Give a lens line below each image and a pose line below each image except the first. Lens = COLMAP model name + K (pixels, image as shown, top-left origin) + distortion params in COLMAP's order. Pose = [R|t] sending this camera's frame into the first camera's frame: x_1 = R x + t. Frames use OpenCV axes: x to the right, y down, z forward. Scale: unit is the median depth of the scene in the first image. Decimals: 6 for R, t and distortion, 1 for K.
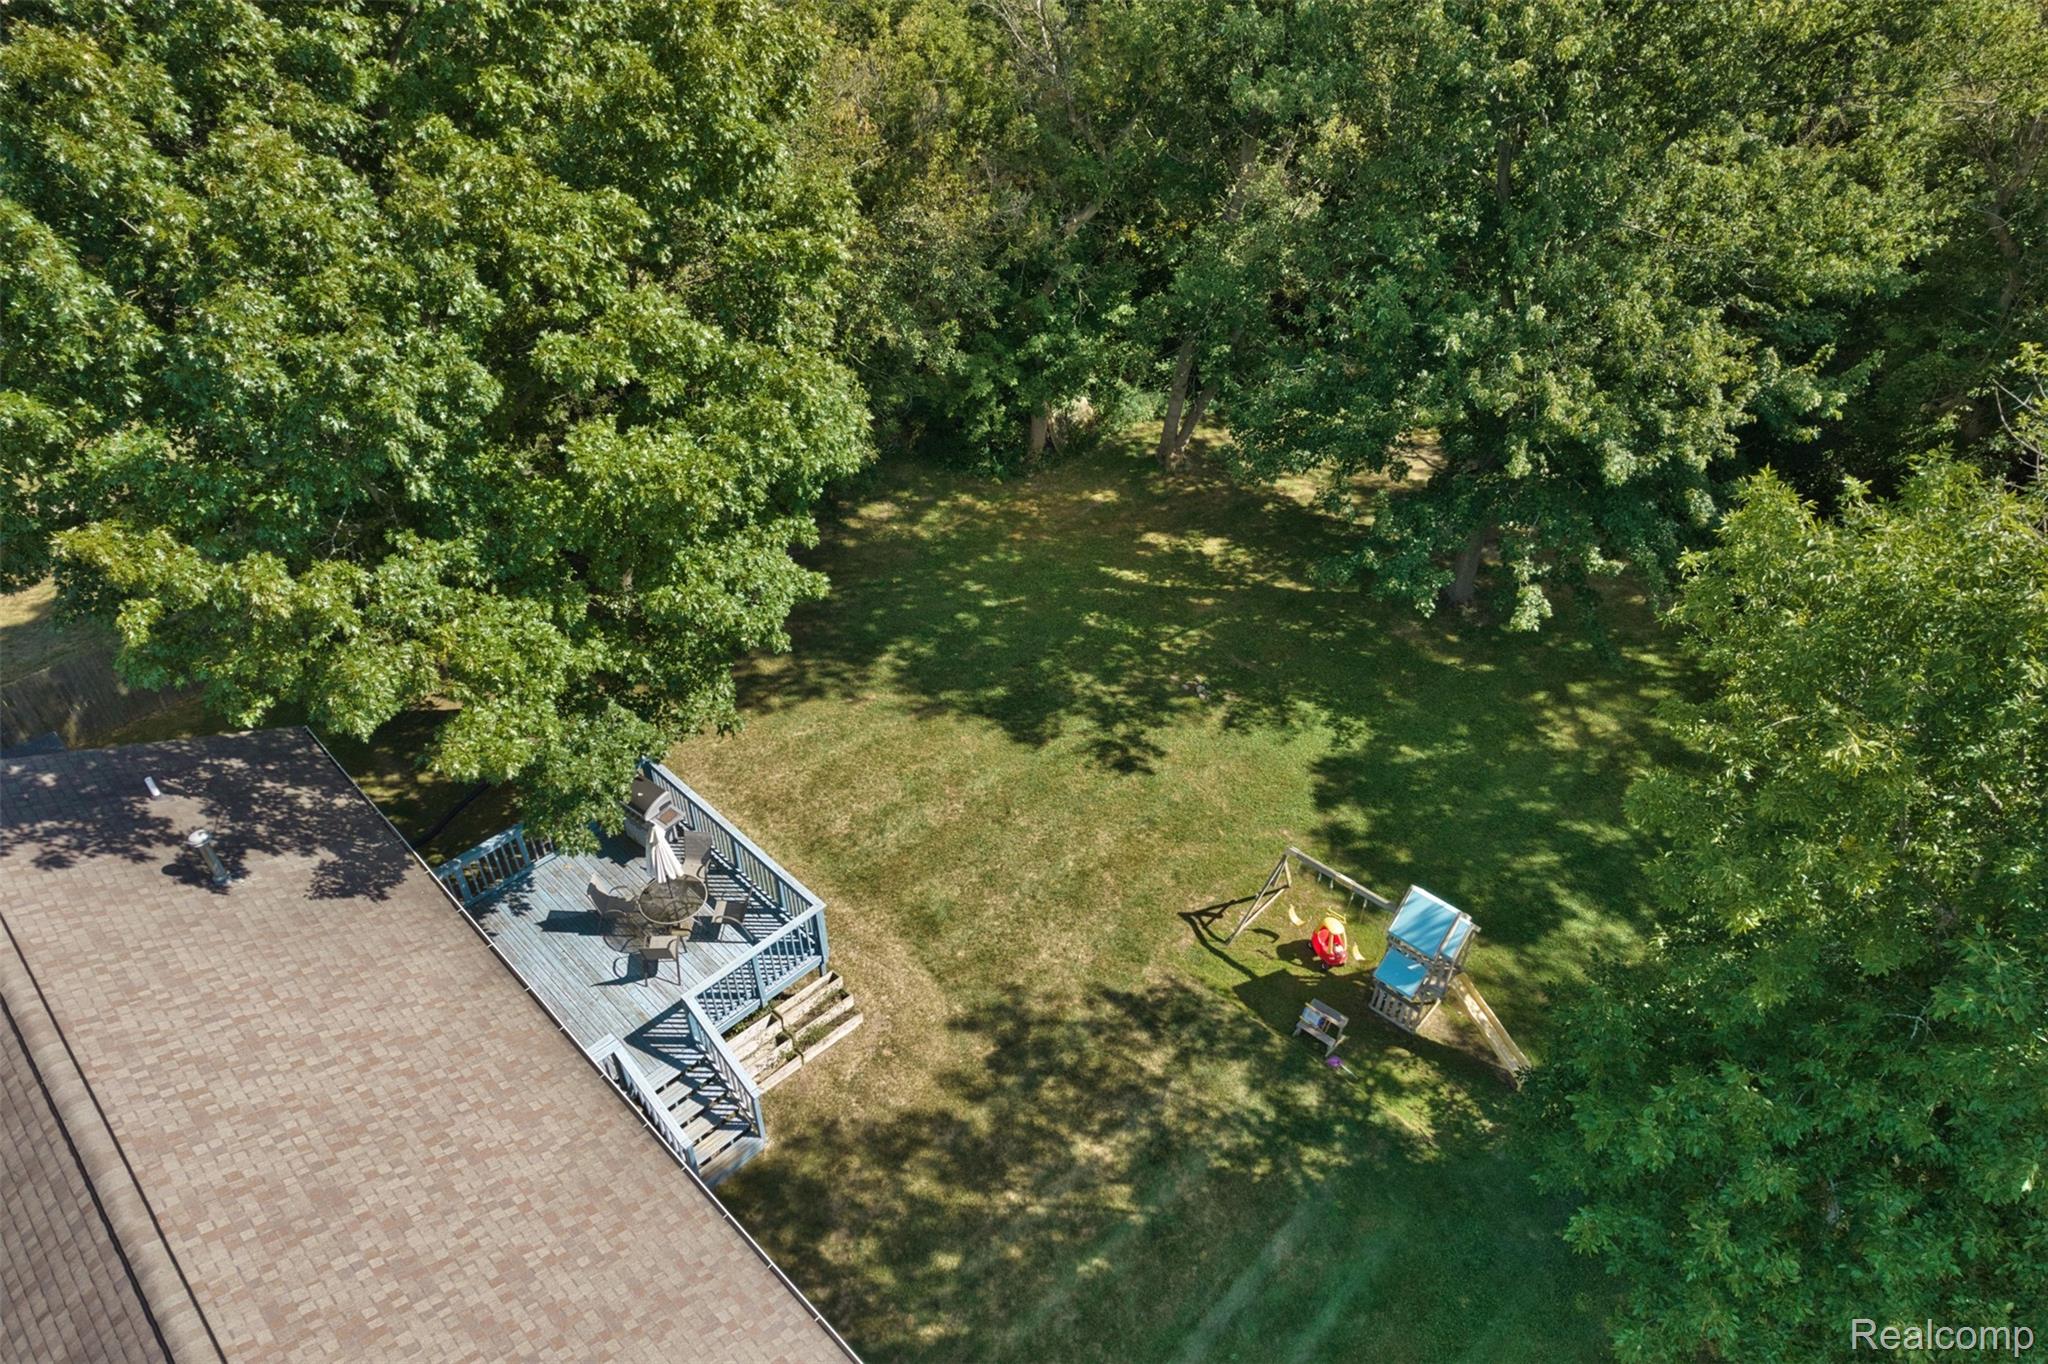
lens RADIAL K [[1311.5, 0, 1039.9], [0, 1311.5, 696.6], [0, 0, 1]] dist [-0.070676, 0.064655]
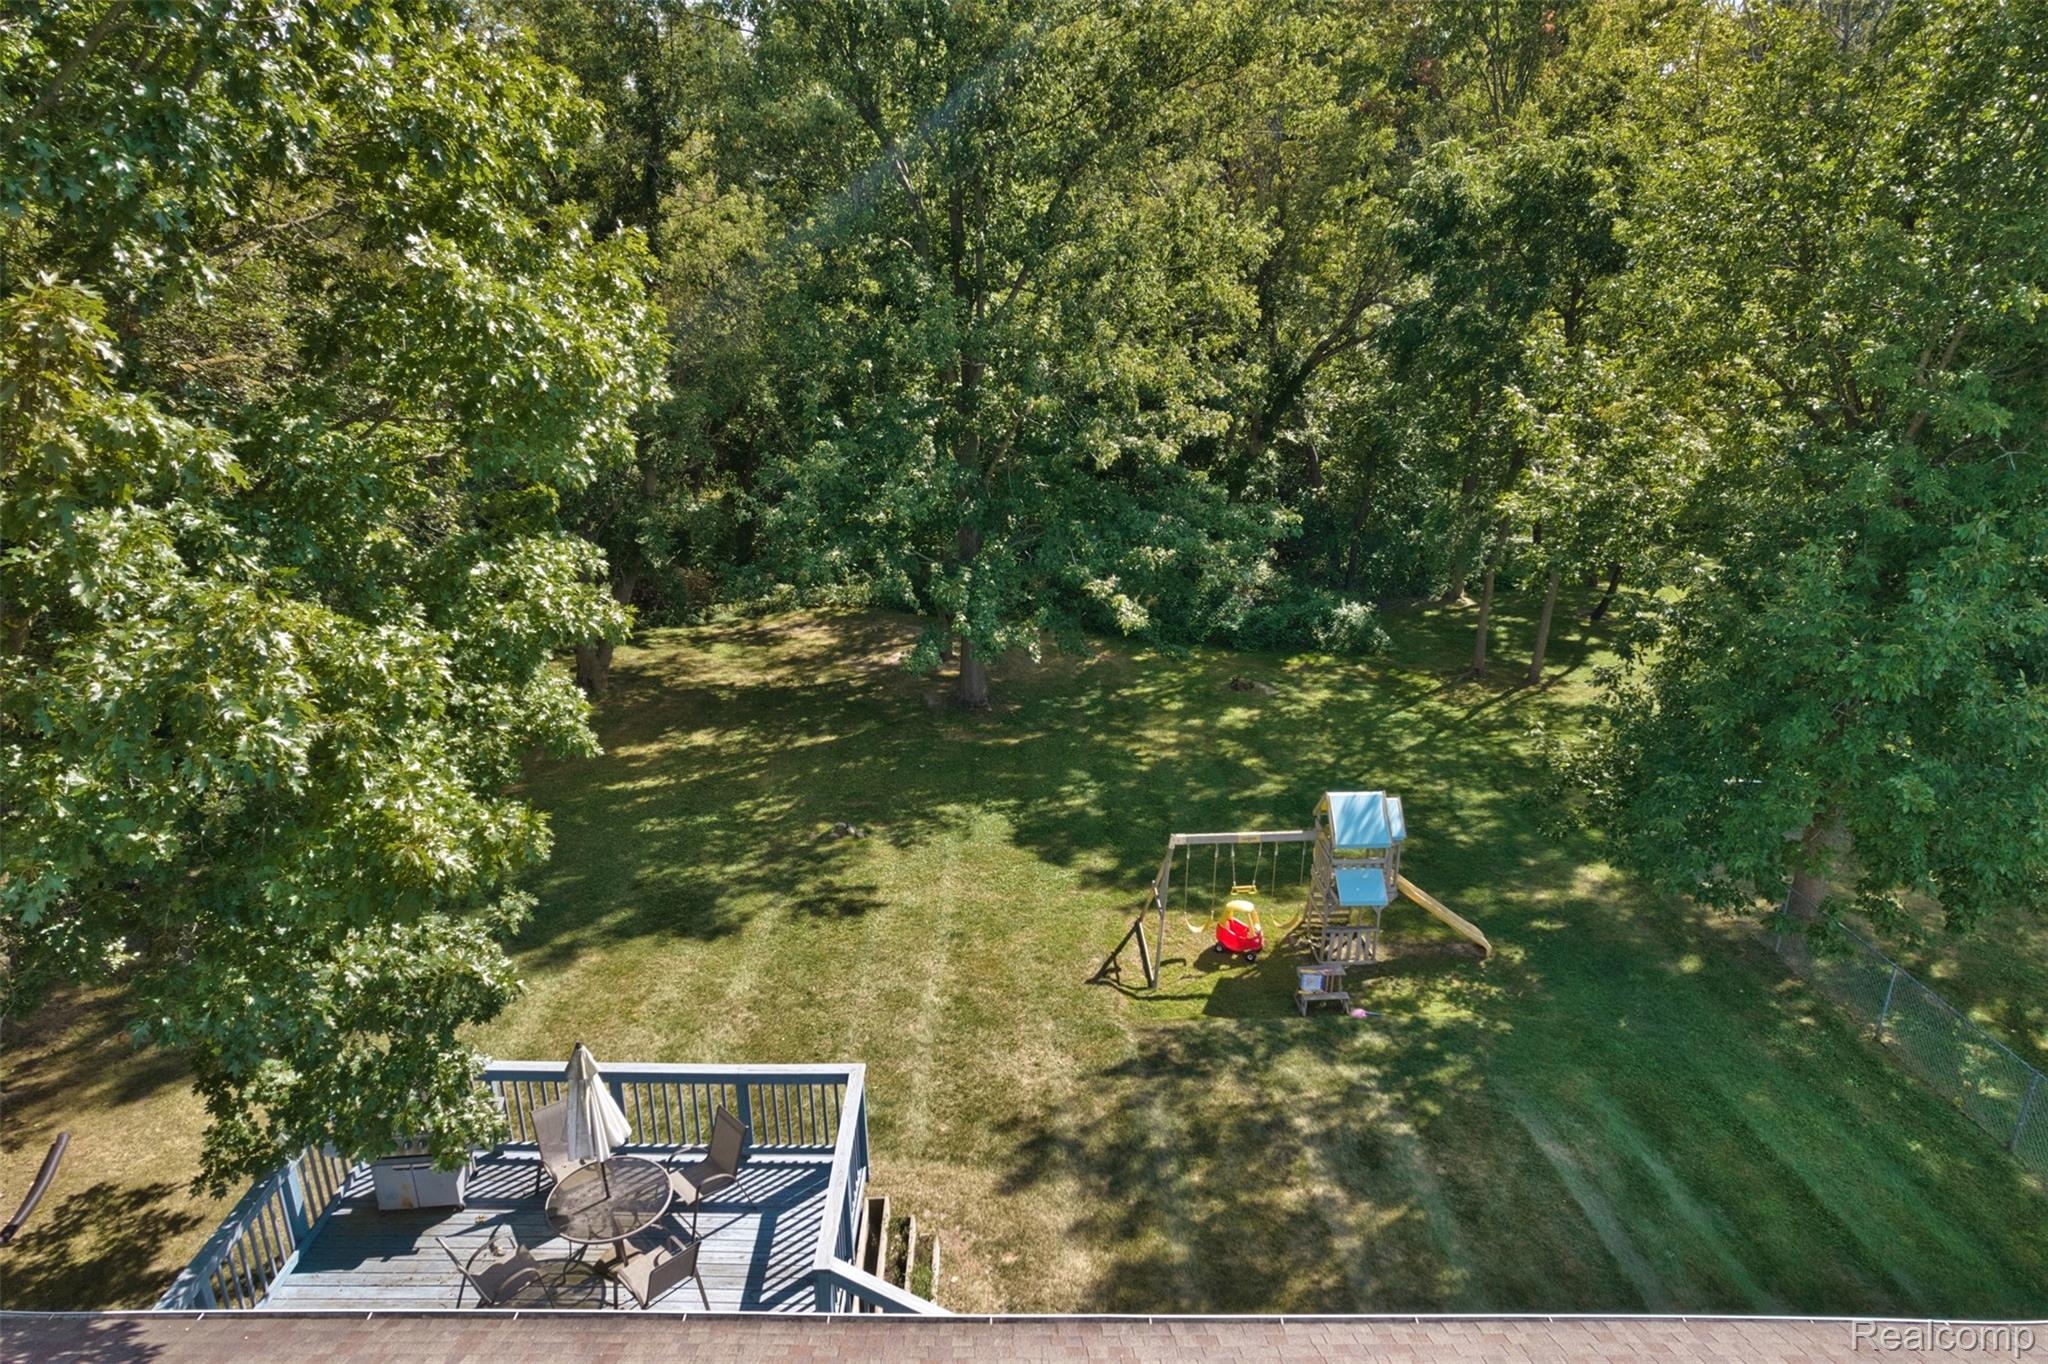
lens RADIAL K [[1302.2, 0, 1034.9], [0, 1302.2, 736.9], [0, 0, 1]] dist [-0.026742, 0.001580]
pose [[0.702375, -0.273584, 0.657131, -0.457835], [0.454381, 0.882949, -0.118066, 0.123607], [-0.547912, 0.381515, 0.744472, 0.388757]]
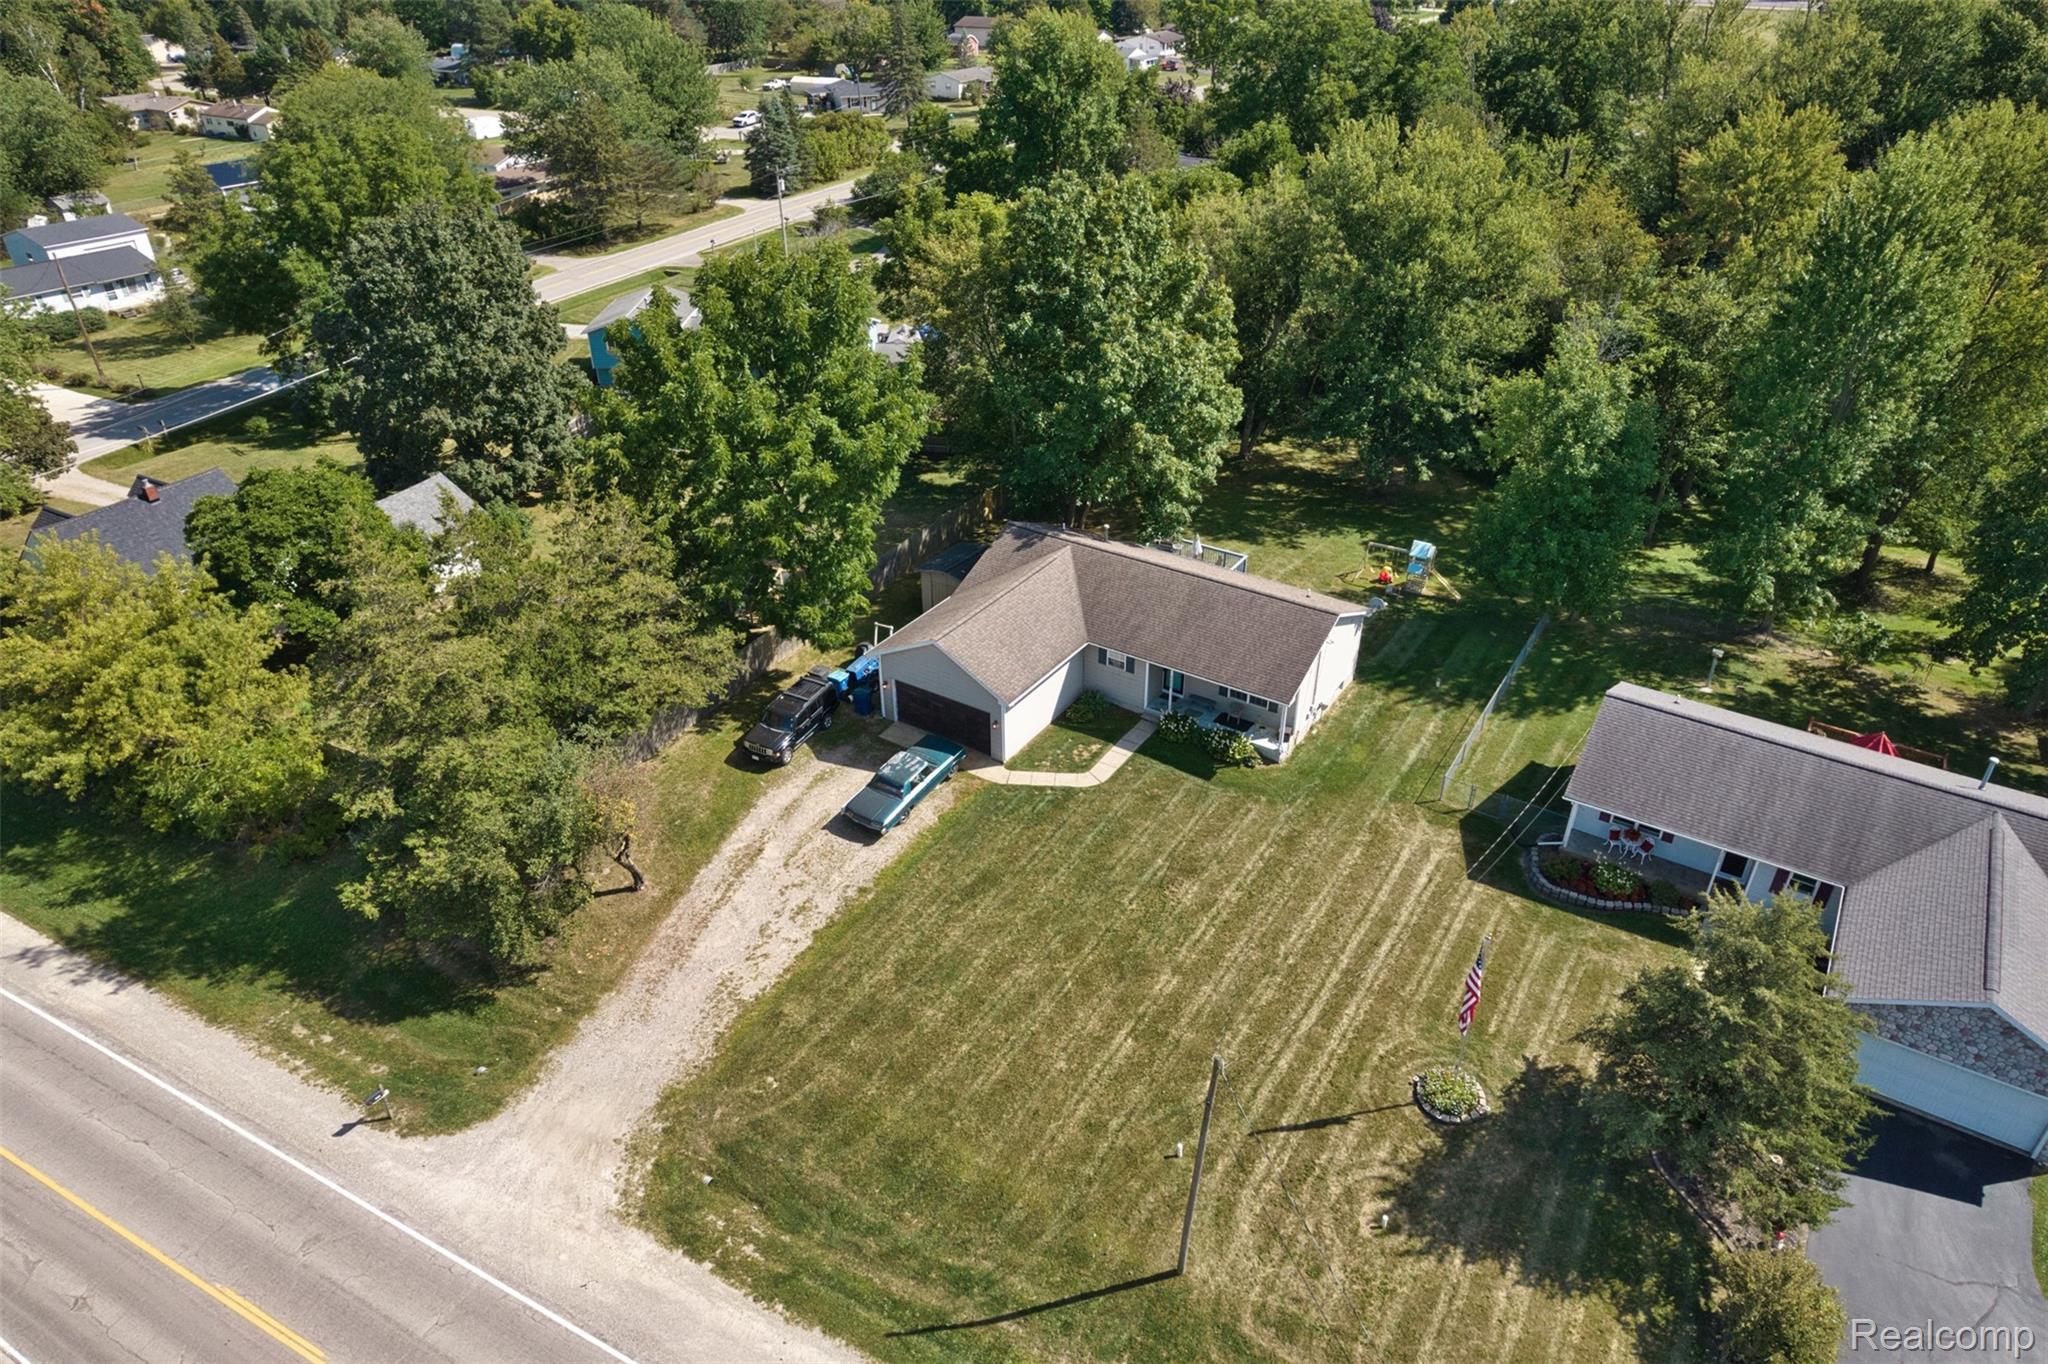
lens RADIAL K [[1302.2, 0, 1034.9], [0, 1302.2, 736.9], [0, 0, 1]] dist [-0.026742, 0.001580]
pose [[0.977342, -0.124416, 0.171242, -1.210614], [0.141243, 0.985891, -0.089829, 0.759943], [-0.157650, 0.111980, 0.981125, -1.906782]]
